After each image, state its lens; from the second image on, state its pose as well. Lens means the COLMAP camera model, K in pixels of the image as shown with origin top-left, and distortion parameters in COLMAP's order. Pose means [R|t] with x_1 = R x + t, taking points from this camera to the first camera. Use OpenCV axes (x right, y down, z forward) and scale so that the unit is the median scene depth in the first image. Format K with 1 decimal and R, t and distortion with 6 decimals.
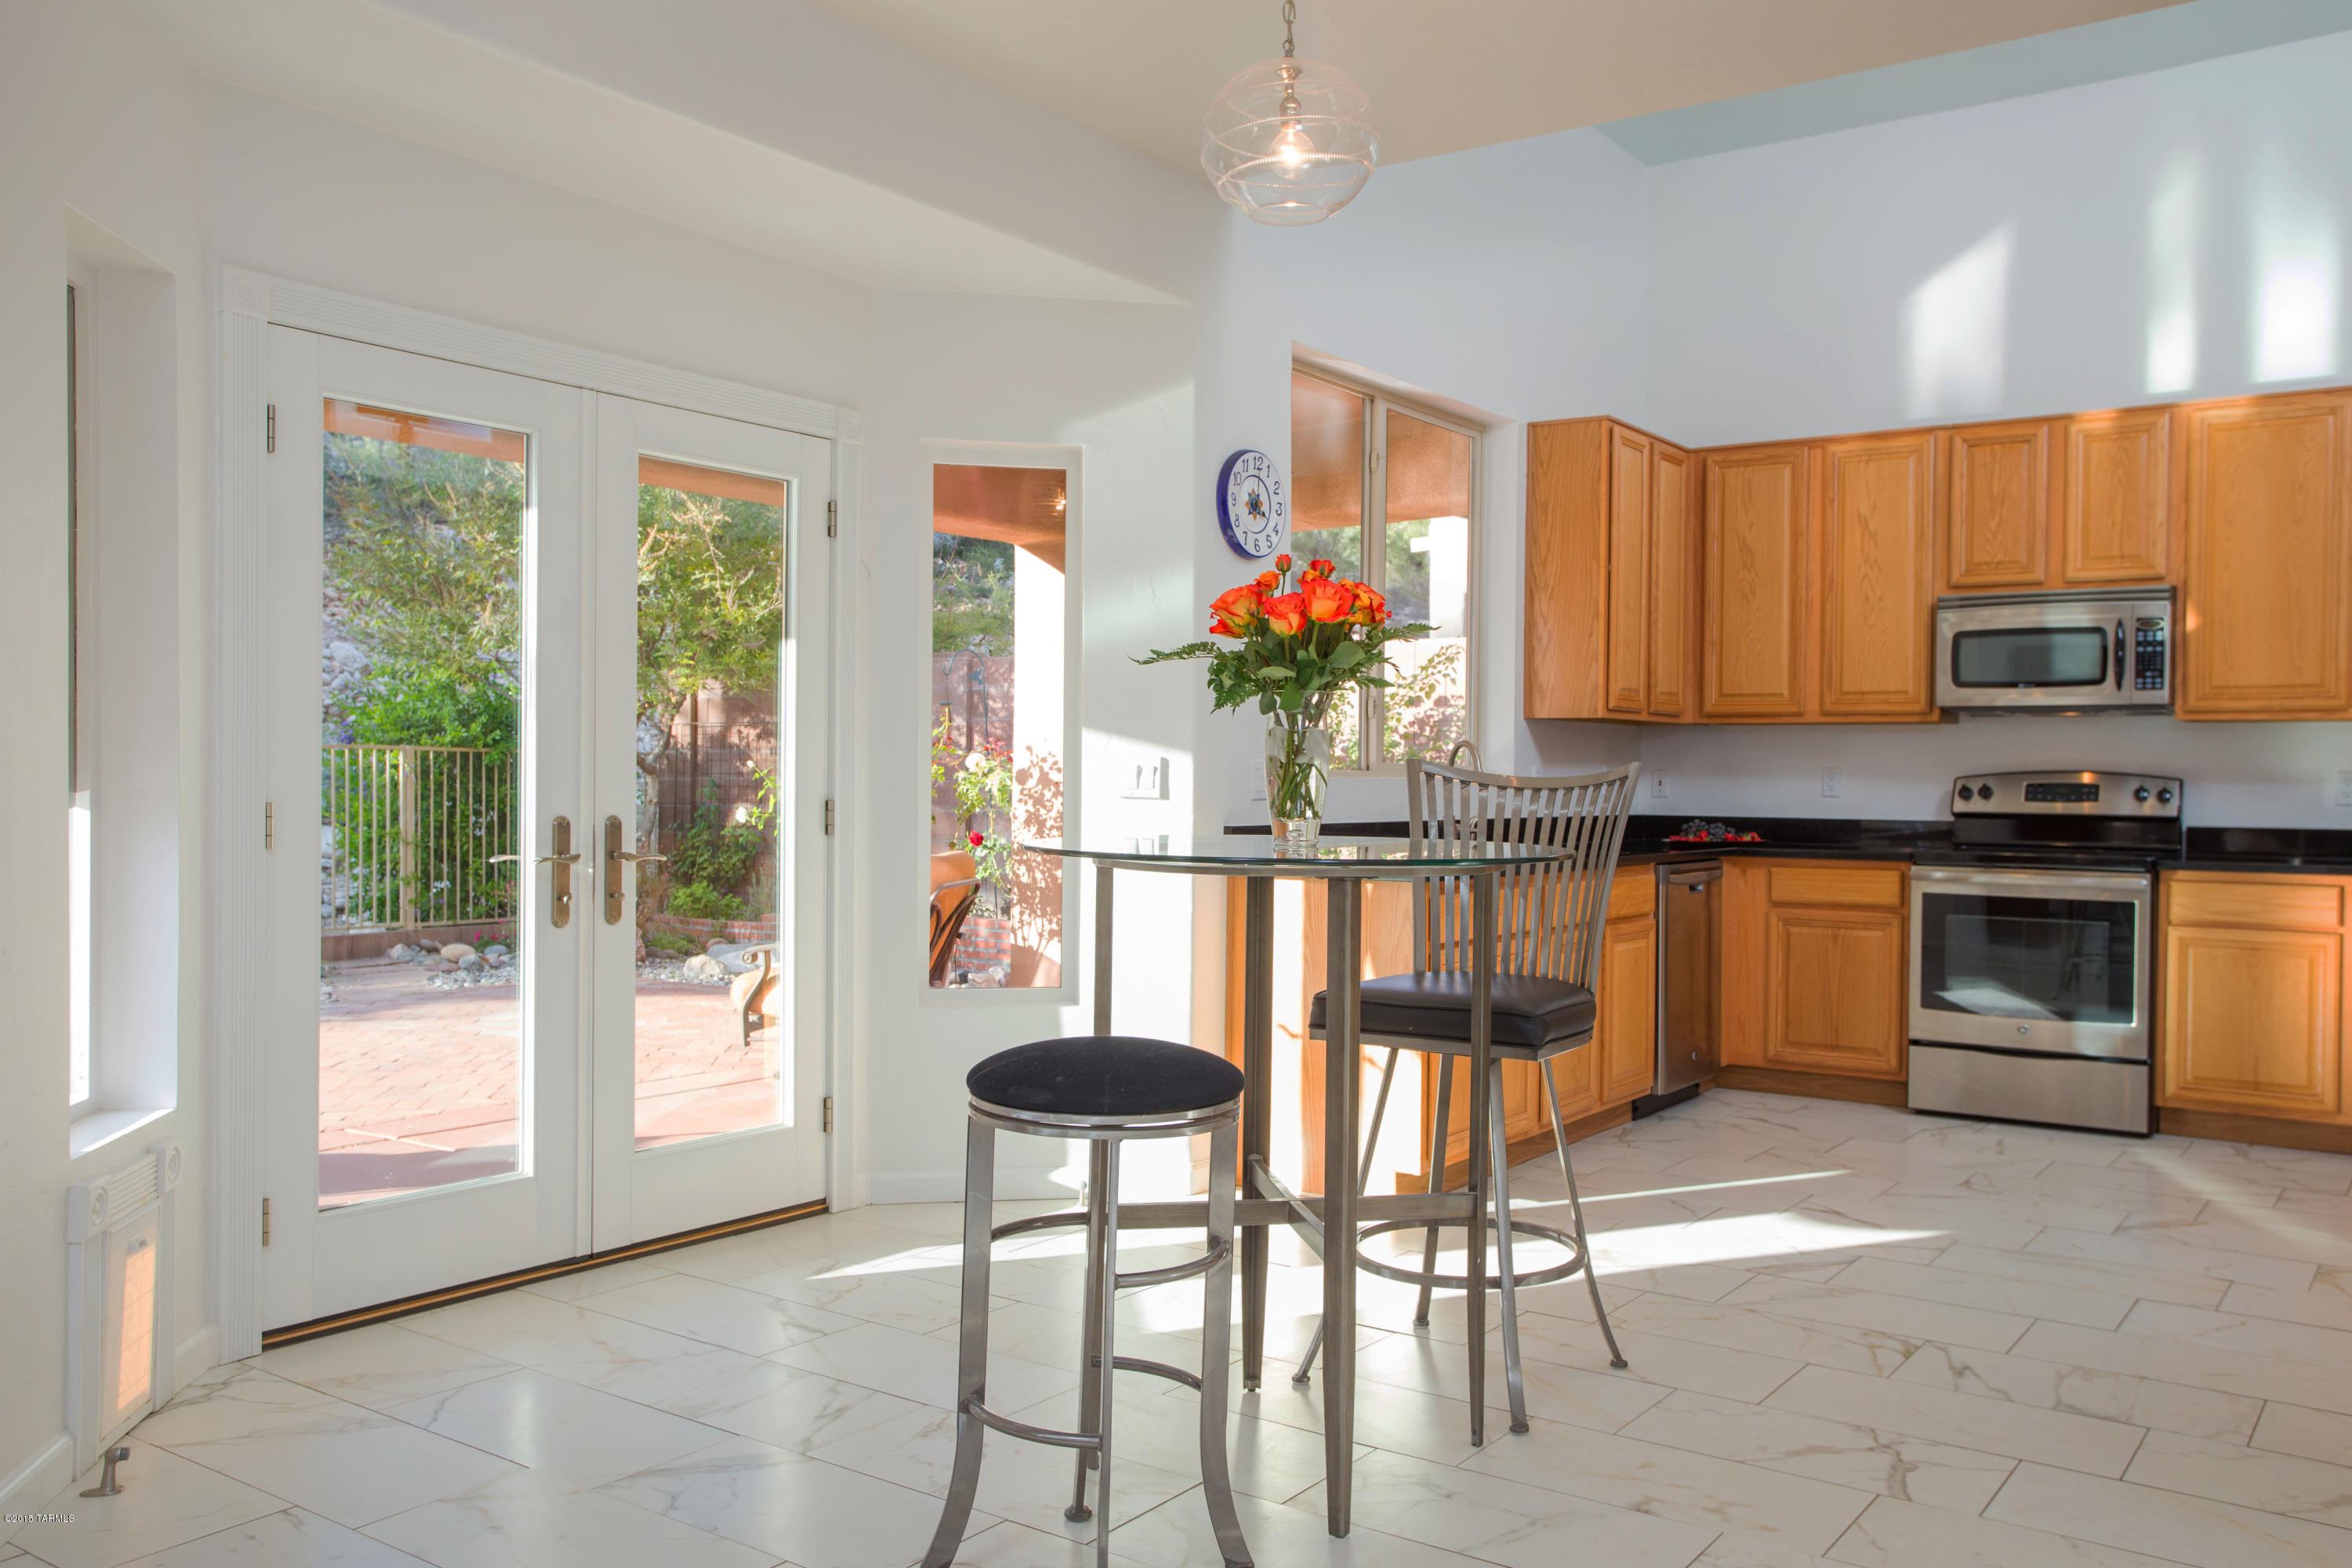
lens RADIAL K [[1881.9, 0, 1176.0], [0, 1881.9, 784.0], [0, 0, 1]] dist [0.009643, 0.002880]
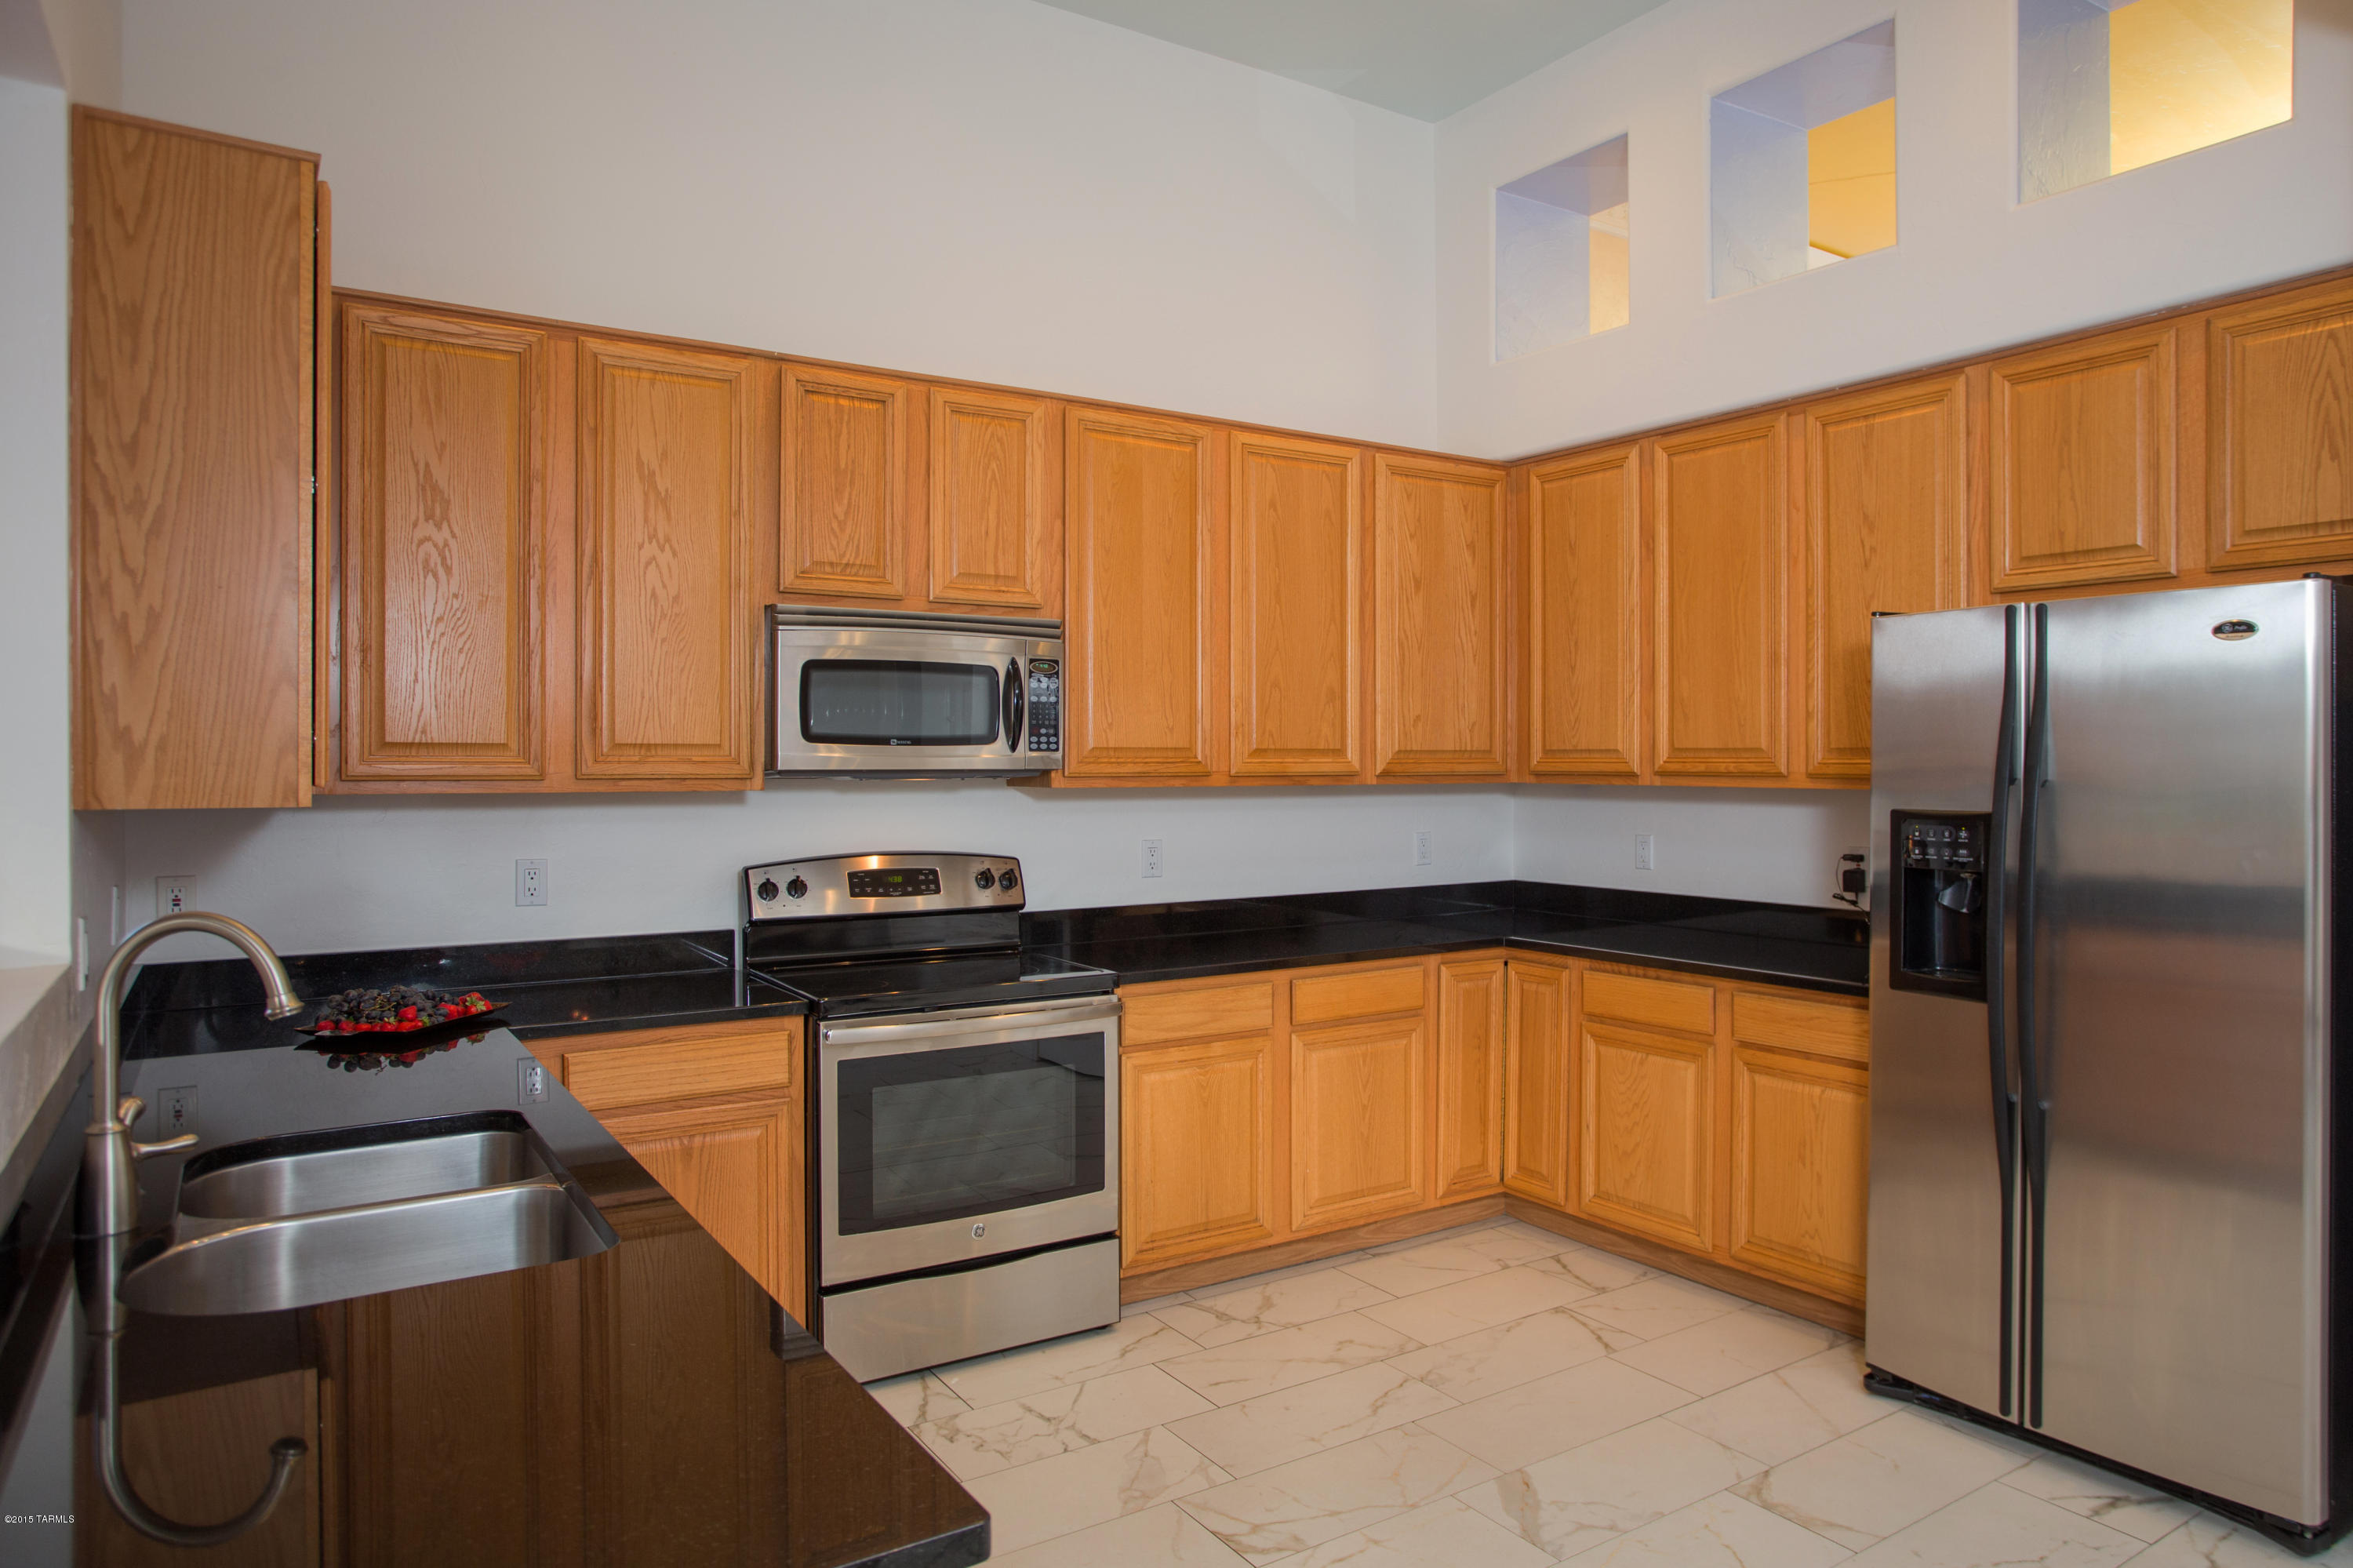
lens RADIAL K [[1492.5, 0, 1176.5], [0, 1492.5, 784.0], [0, 0, 1]] dist [-0.000356, 0.001456]
pose [[0.371846, -0.026550, 0.927915, -0.037085], [0.005191, 0.999635, 0.026522, -0.049718], [-0.928280, -0.005045, 0.371848, 0.674497]]
